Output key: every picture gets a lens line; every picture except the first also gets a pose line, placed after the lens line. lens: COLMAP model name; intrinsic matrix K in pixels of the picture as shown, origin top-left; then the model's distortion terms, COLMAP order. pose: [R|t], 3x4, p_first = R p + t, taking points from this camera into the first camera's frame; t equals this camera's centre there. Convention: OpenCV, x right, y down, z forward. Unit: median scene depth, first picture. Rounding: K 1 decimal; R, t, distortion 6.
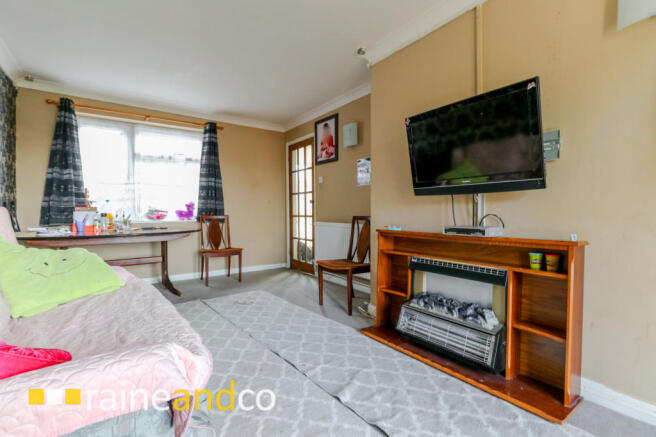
lens RADIAL K [[306.2, 0, 329.1], [0, 306.2, 209.8], [0, 0, 1]] dist [0.028582, -0.000332]
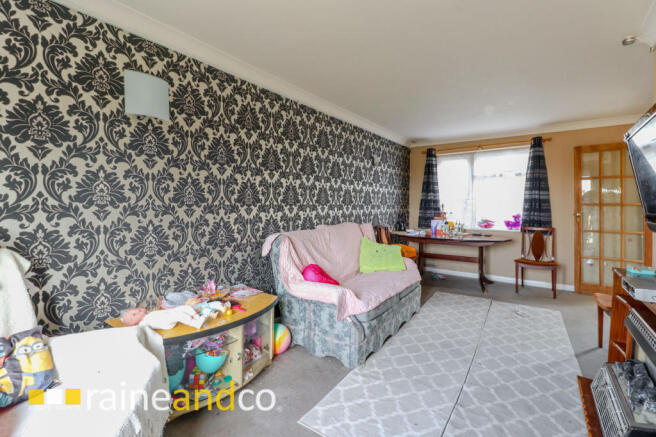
lens RADIAL K [[306.2, 0, 329.1], [0, 306.2, 209.8], [0, 0, 1]] dist [0.028582, -0.000332]
pose [[0.324718, 0.018316, -0.945634, 0.397881], [0.000596, 0.999808, 0.019570, -0.063980], [0.945811, -0.006918, 0.324645, 0.008271]]
